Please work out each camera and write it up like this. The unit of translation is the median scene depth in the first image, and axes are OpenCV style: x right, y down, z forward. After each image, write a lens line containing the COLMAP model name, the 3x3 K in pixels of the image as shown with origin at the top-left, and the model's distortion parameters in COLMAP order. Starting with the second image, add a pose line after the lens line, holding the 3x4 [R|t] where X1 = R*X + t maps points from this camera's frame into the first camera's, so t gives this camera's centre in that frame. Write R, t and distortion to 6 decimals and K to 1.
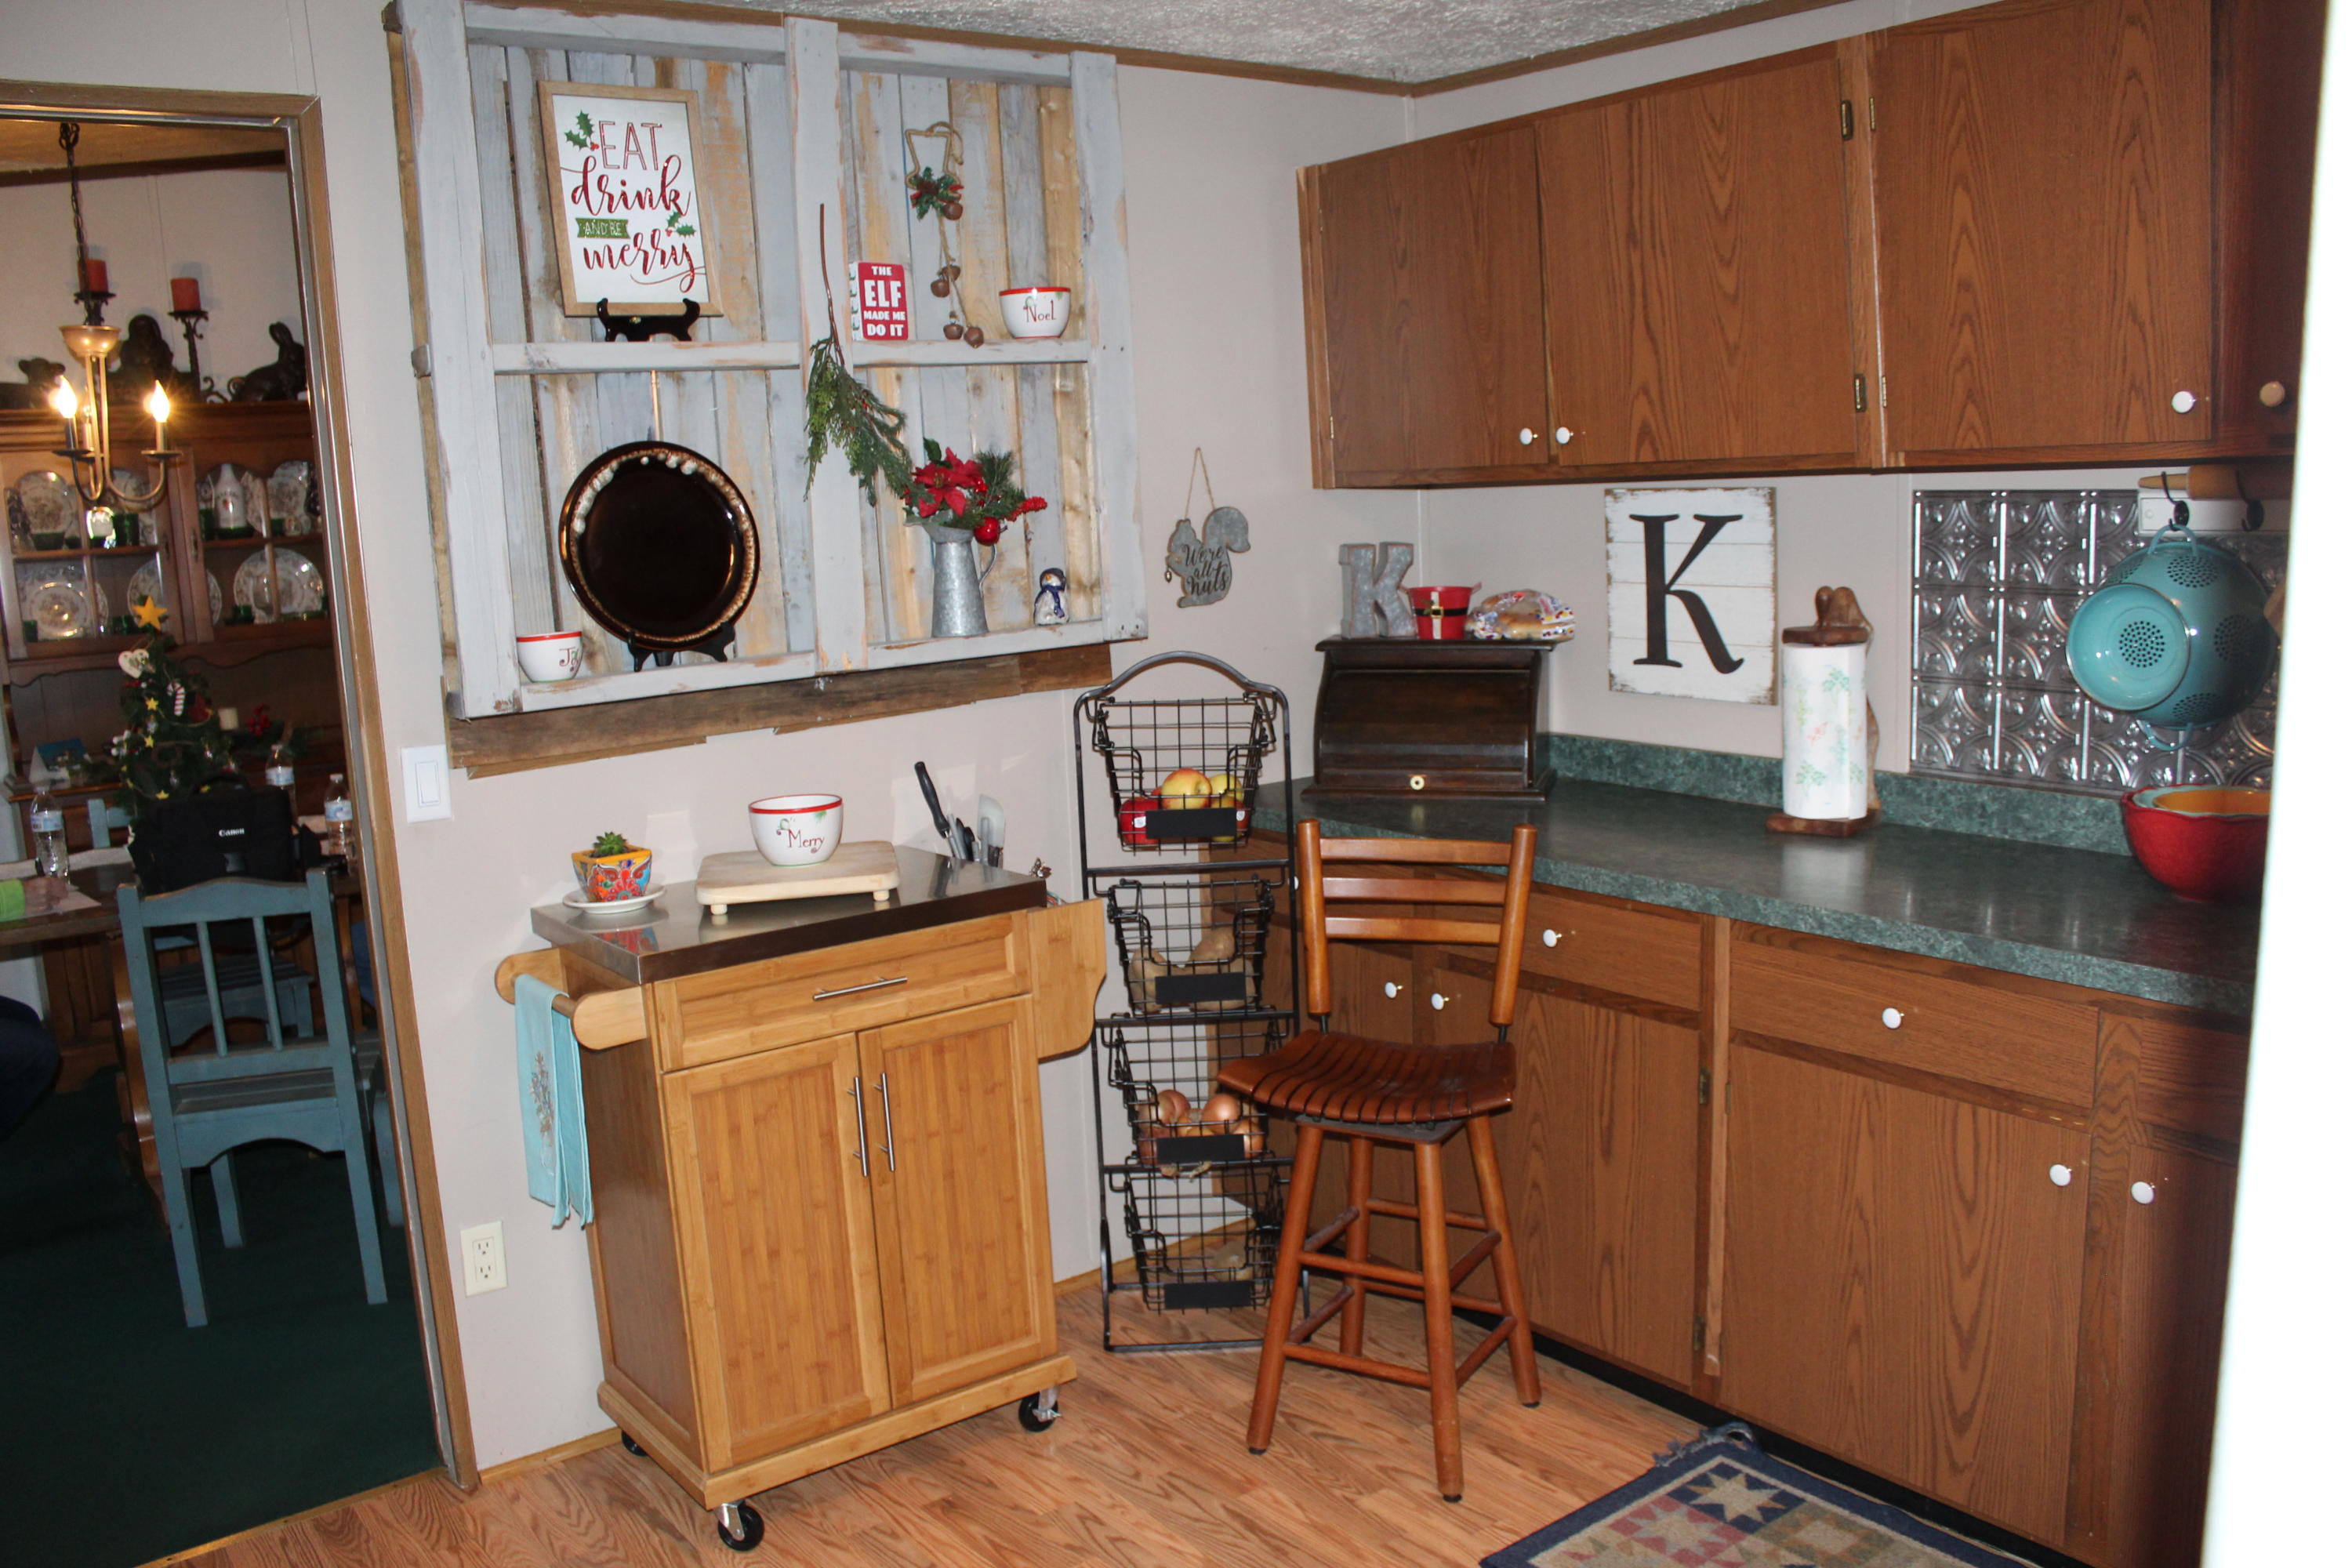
lens RADIAL K [[1939.5, 0, 1172.3], [0, 1939.5, 794.0], [0, 0, 1]] dist [-0.162748, 0.144453]
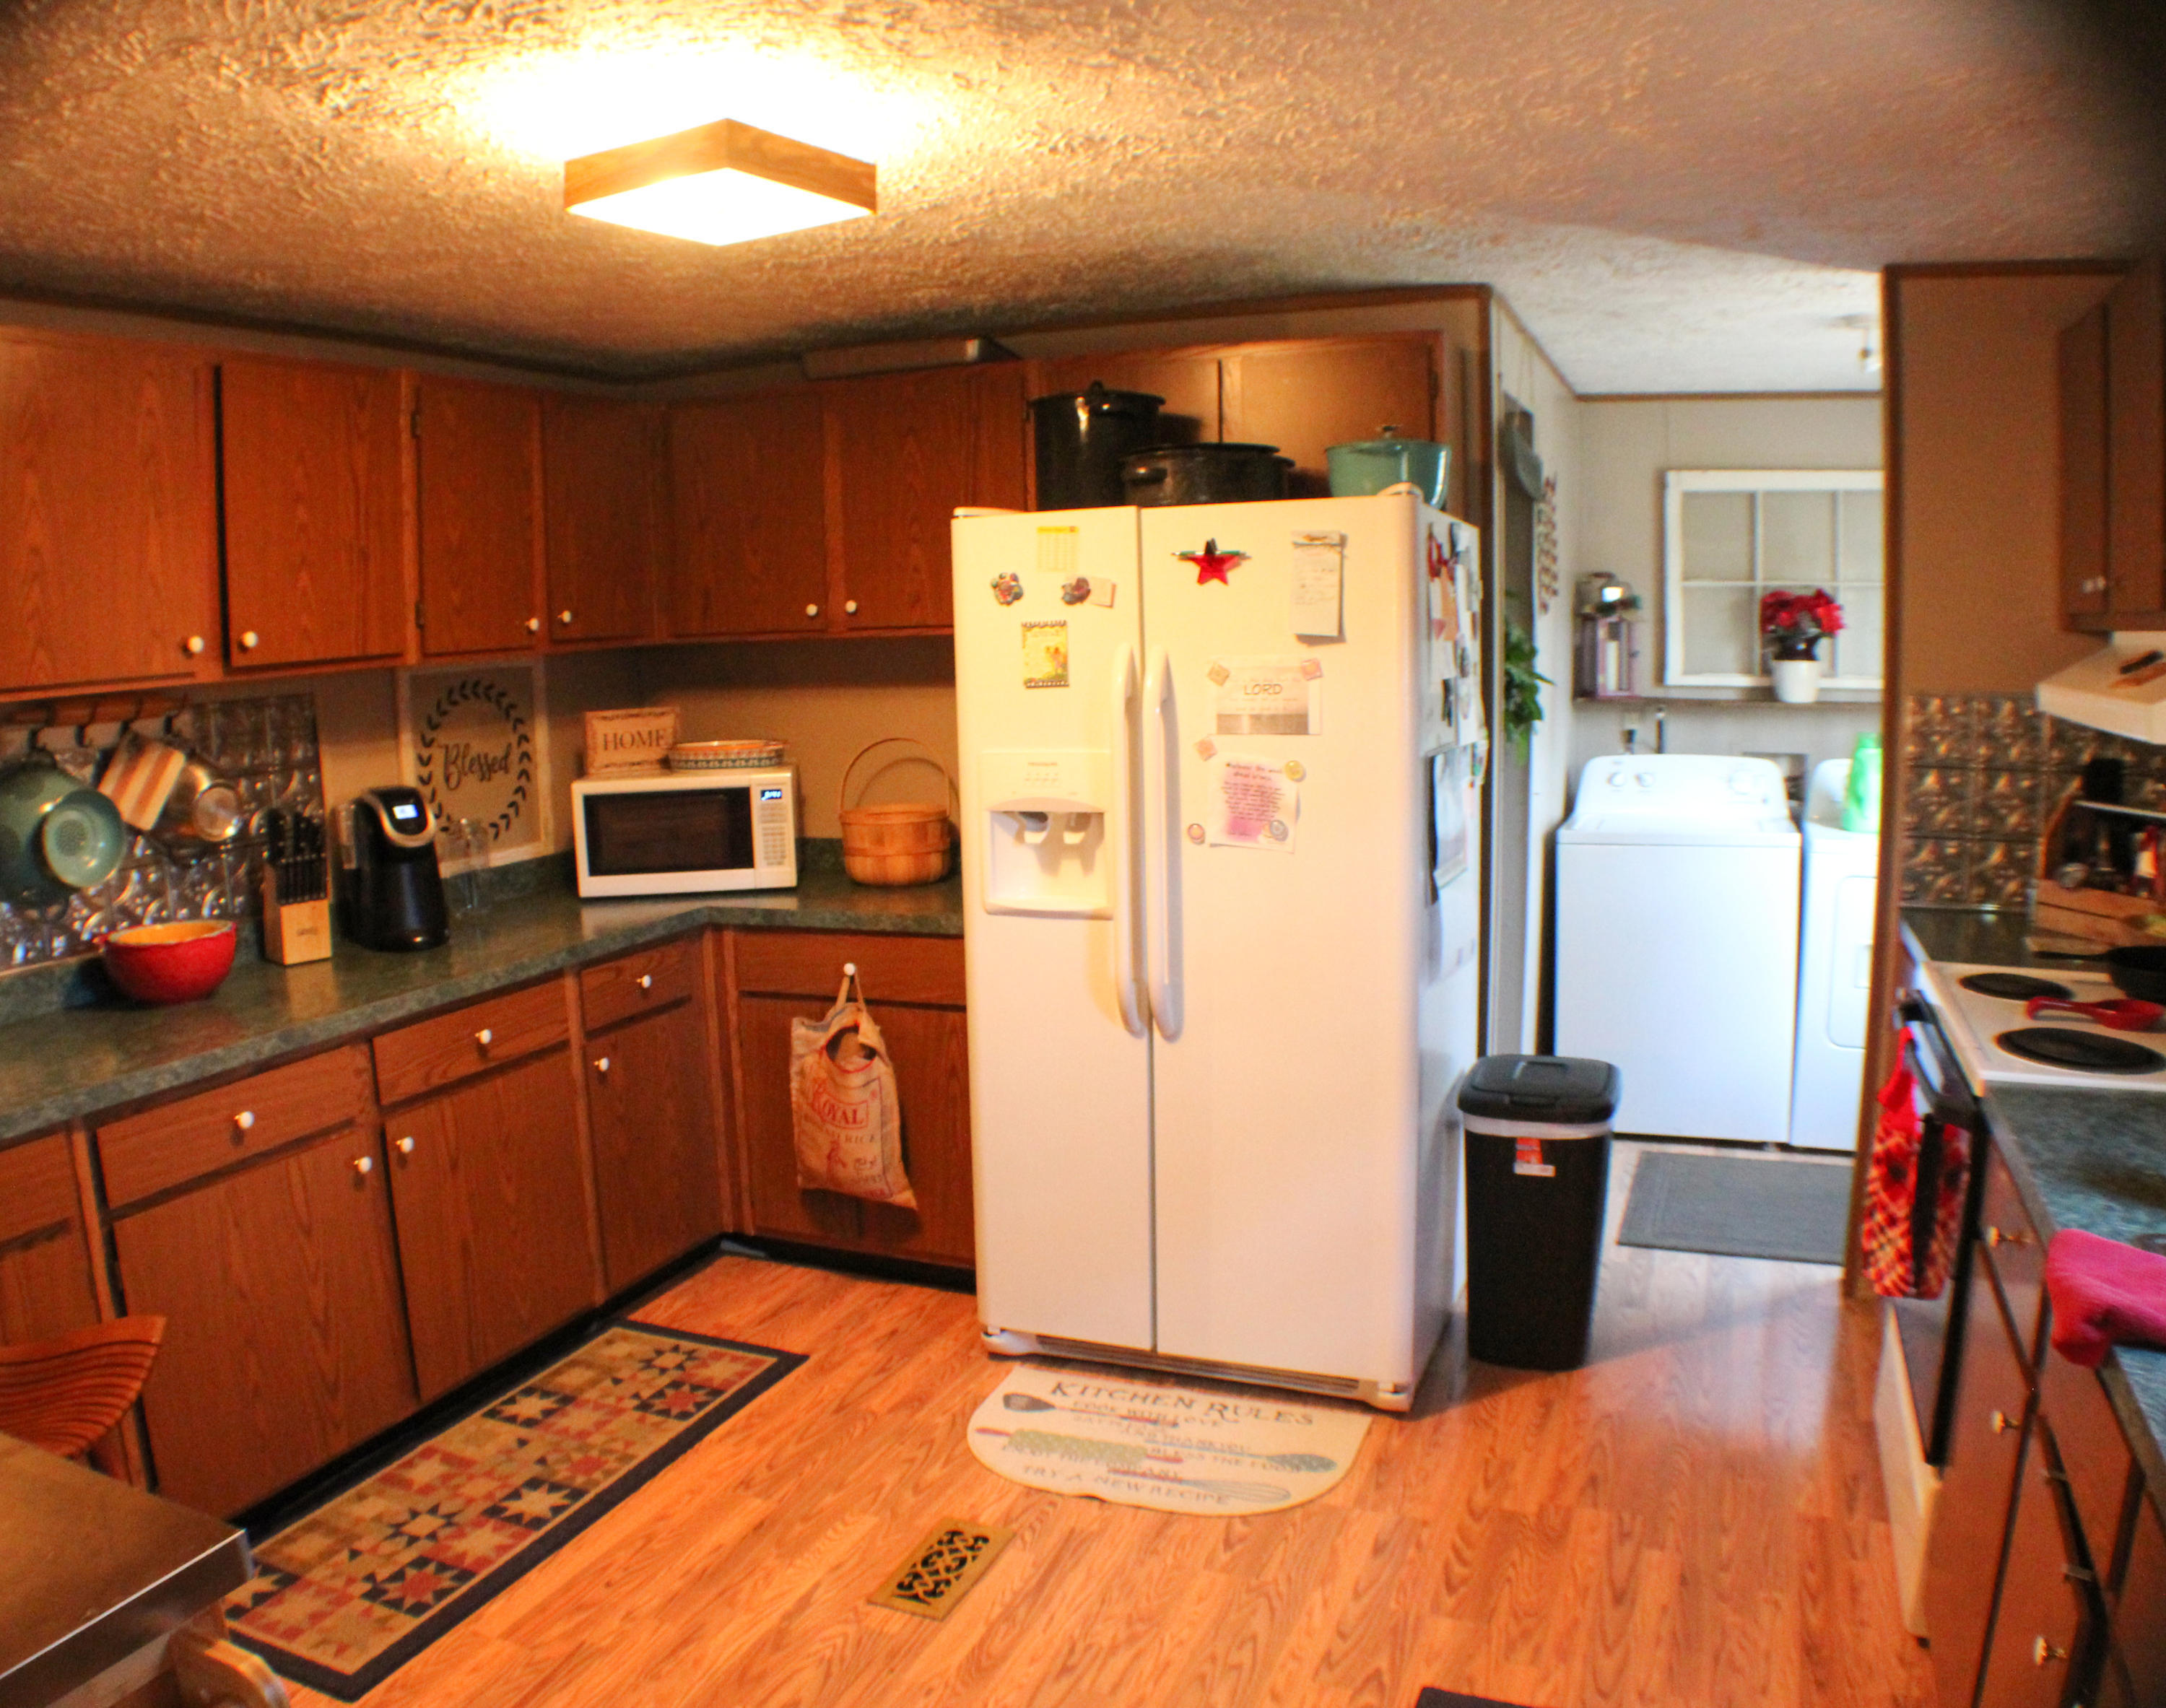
lens RADIAL K [[1660.1, 0, 986.3], [0, 1660.1, 869.3], [0, 0, 1]] dist [-0.237386, 0.102633]
pose [[-0.471735, -0.068273, 0.879093, -0.707757], [0.202906, 0.961835, 0.183582, -0.124778], [-0.858076, 0.264975, -0.439878, 0.925981]]
